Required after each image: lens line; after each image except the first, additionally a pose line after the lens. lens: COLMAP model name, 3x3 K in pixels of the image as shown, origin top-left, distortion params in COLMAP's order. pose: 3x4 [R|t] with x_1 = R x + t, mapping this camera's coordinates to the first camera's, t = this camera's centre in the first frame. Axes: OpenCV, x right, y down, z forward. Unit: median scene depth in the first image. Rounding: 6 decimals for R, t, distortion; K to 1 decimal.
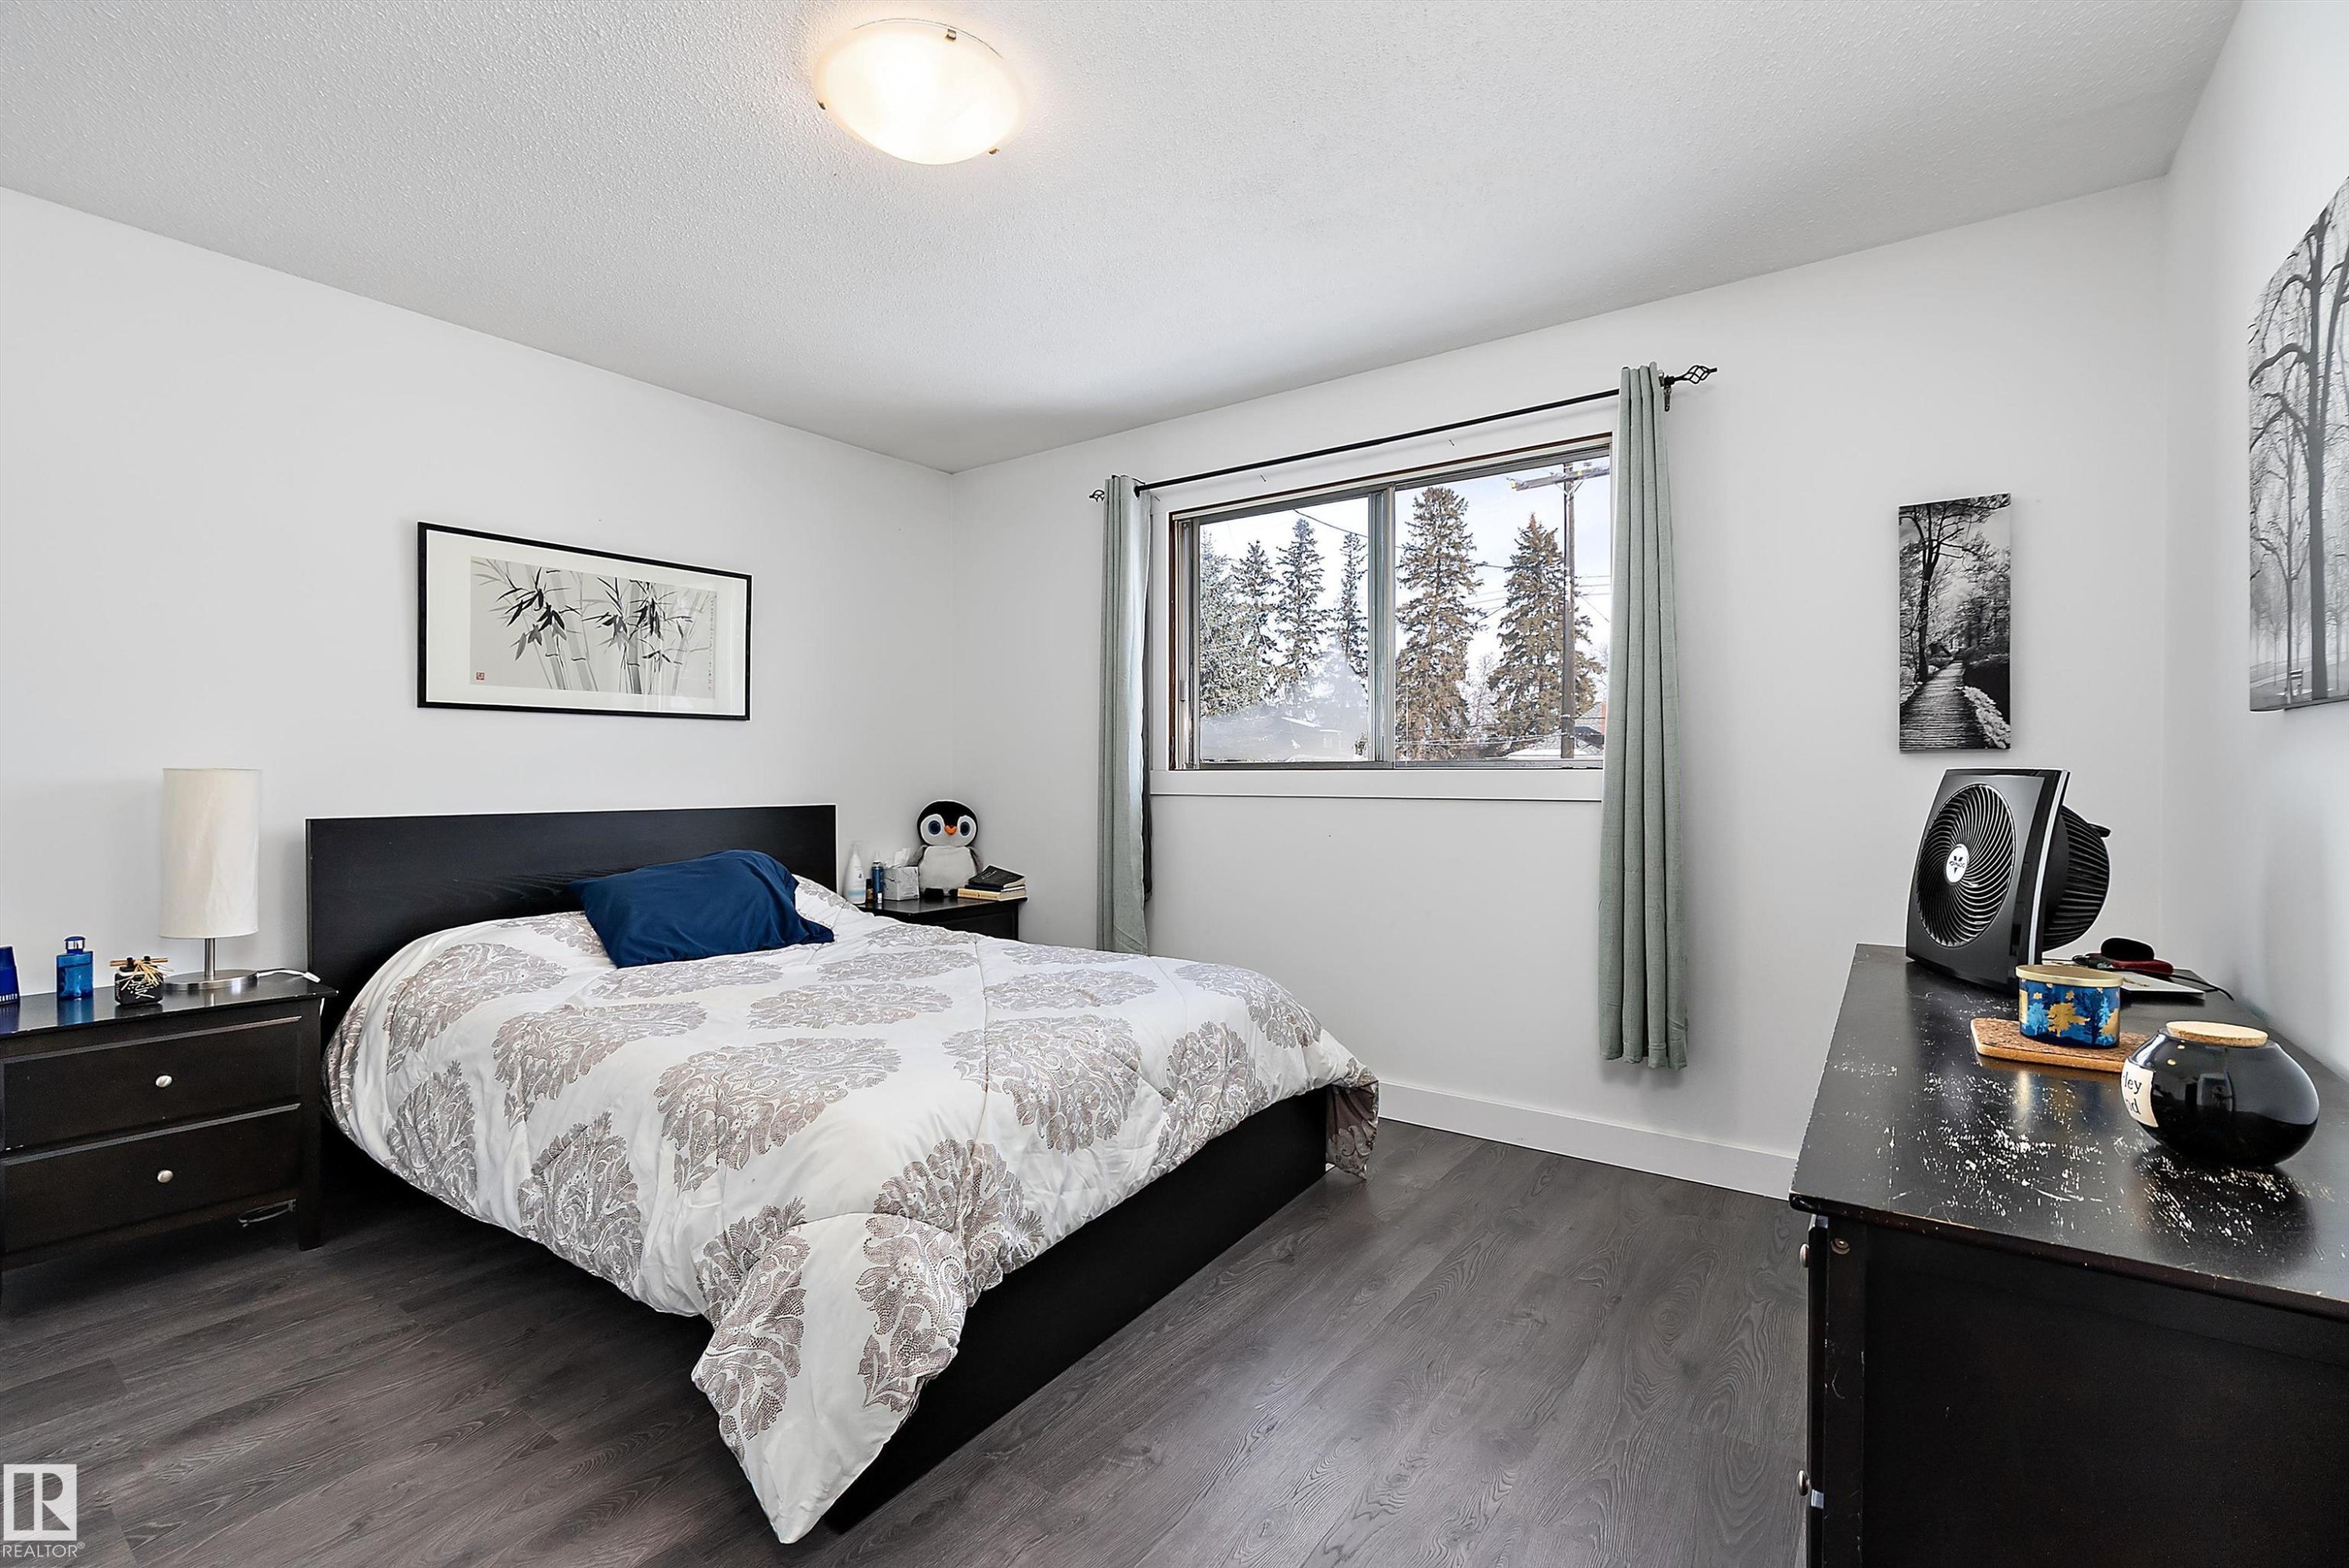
lens RADIAL K [[1062.1, 0, 1169.1], [0, 1062.1, 771.1], [0, 0, 1]] dist [-0.010357, -0.000033]
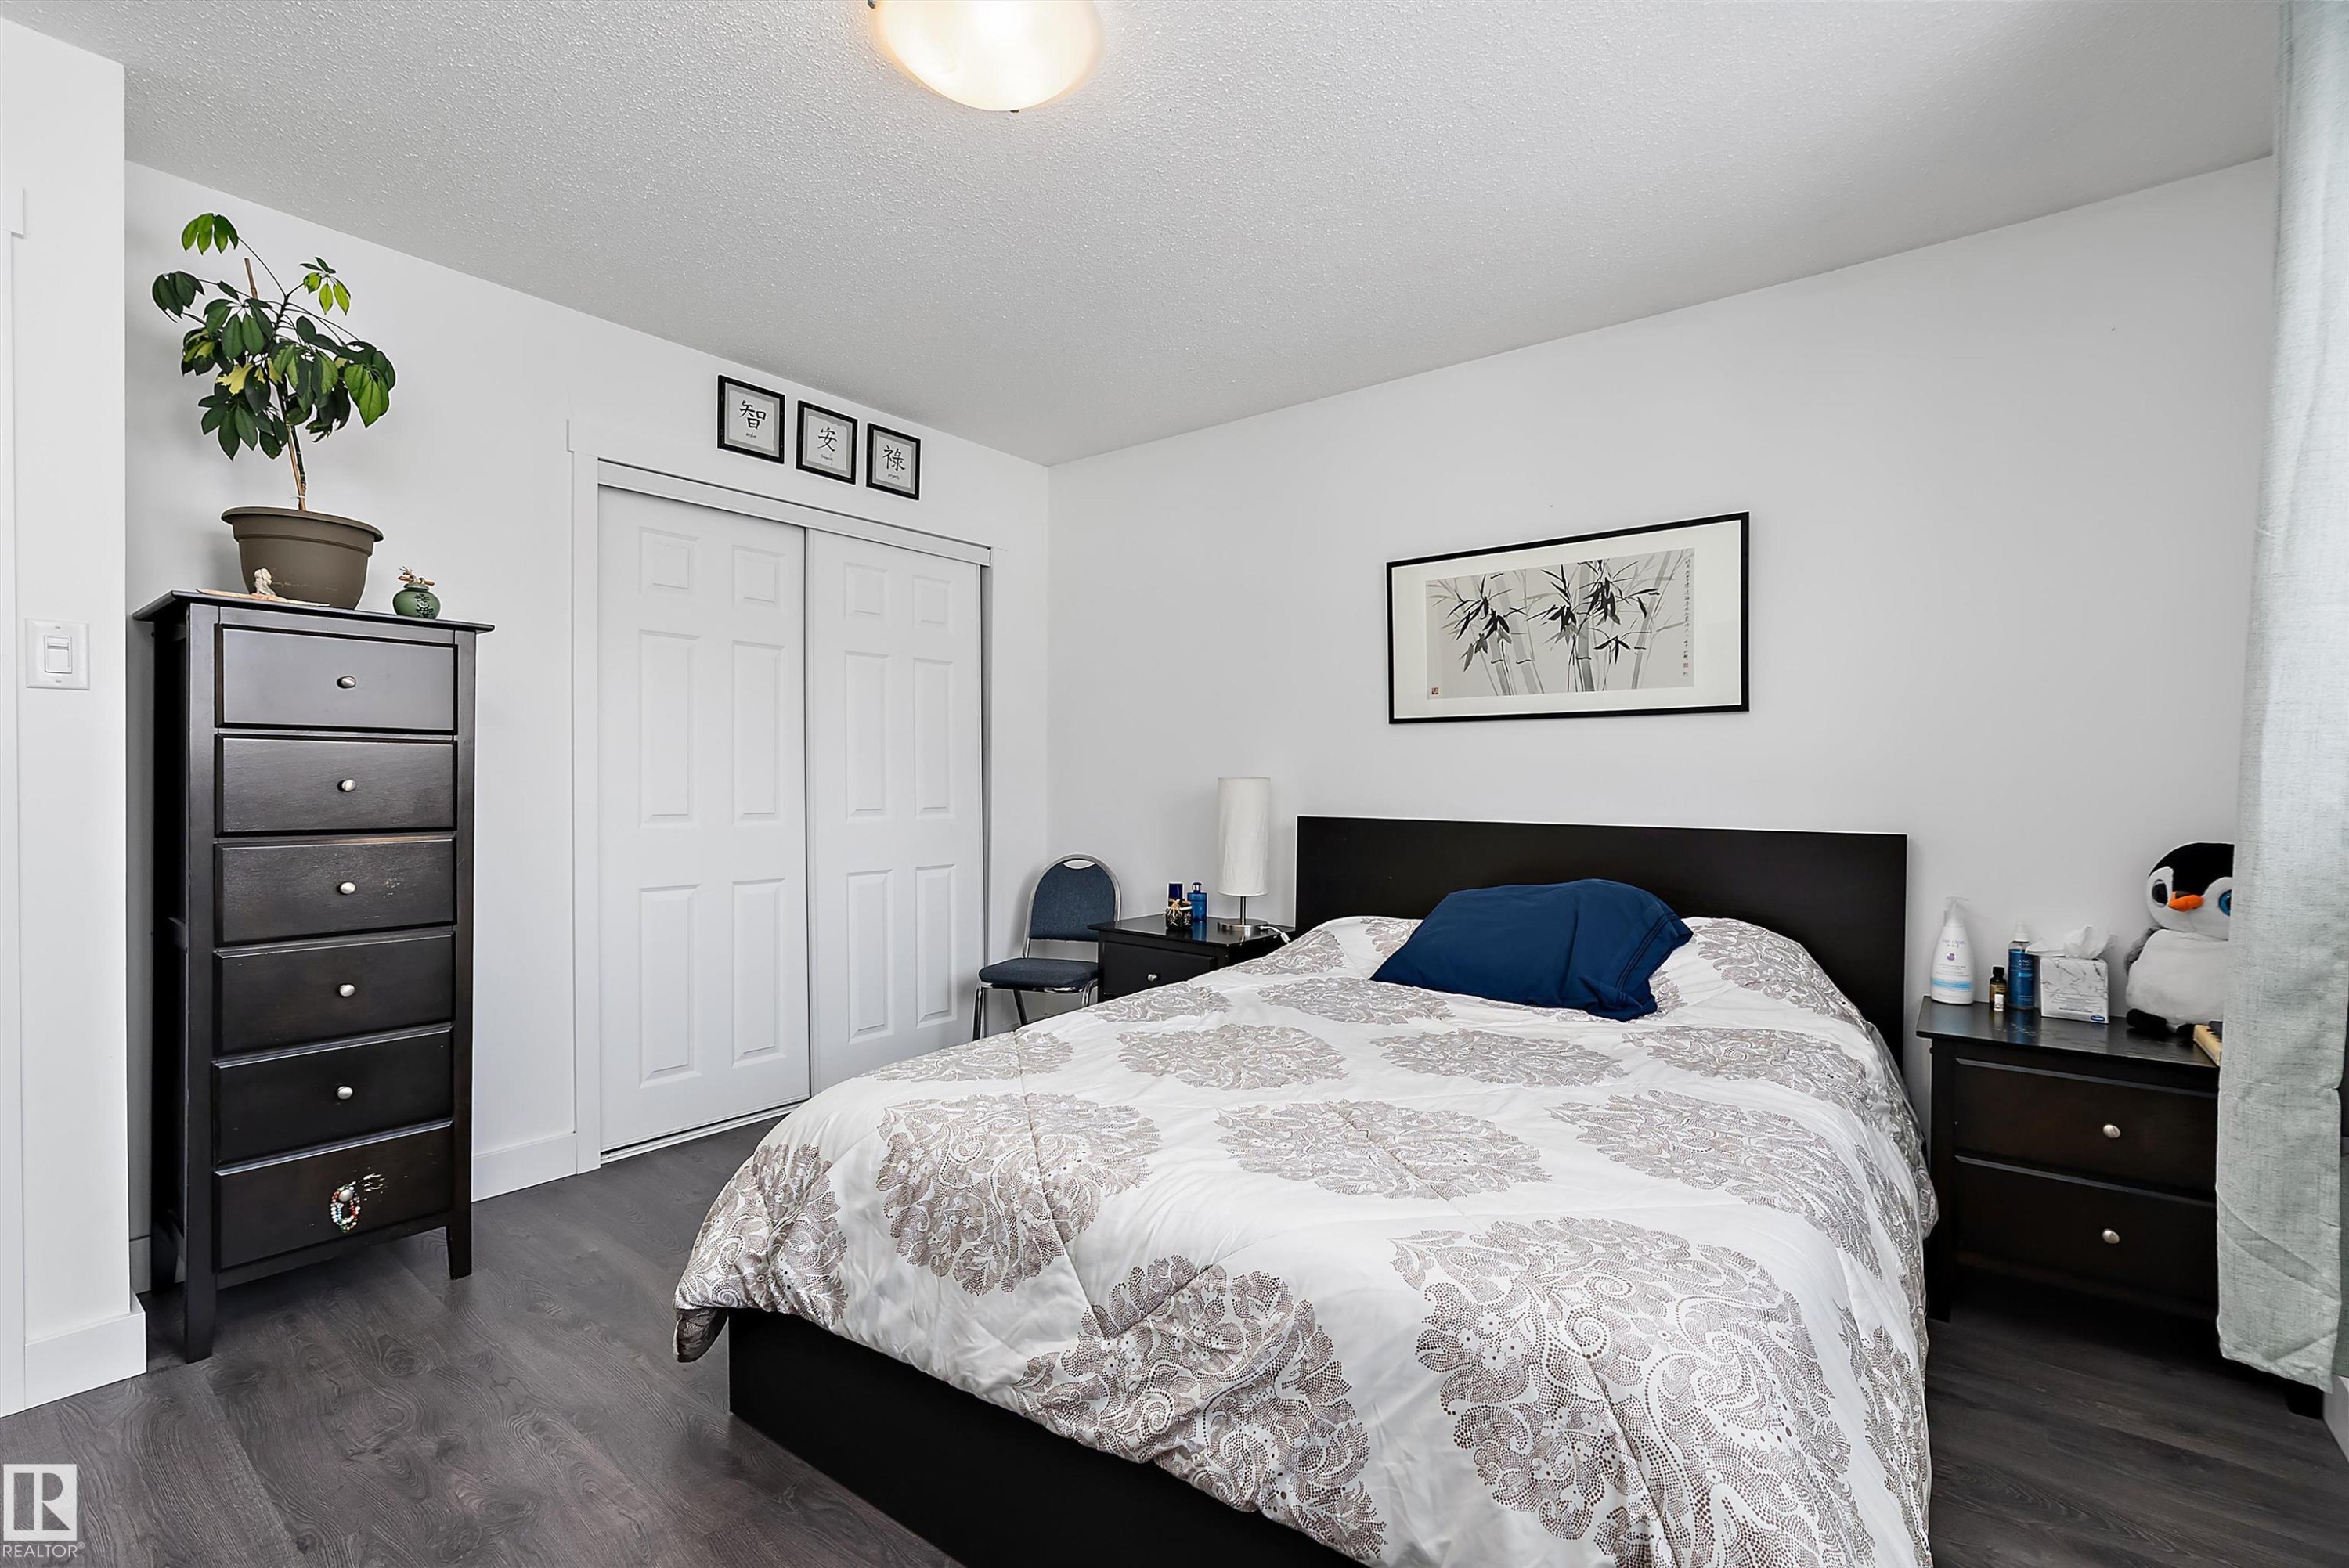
lens RADIAL K [[1062.1, 0, 1169.0], [0, 1062.1, 786.9], [0, 0, 1]] dist [-0.010357, -0.000033]
pose [[-0.059926, 0.003399, -0.998197, 0.417200], [-0.004850, 0.999981, 0.003697, 0.003956], [0.998191, 0.005063, -0.059908, 0.764865]]
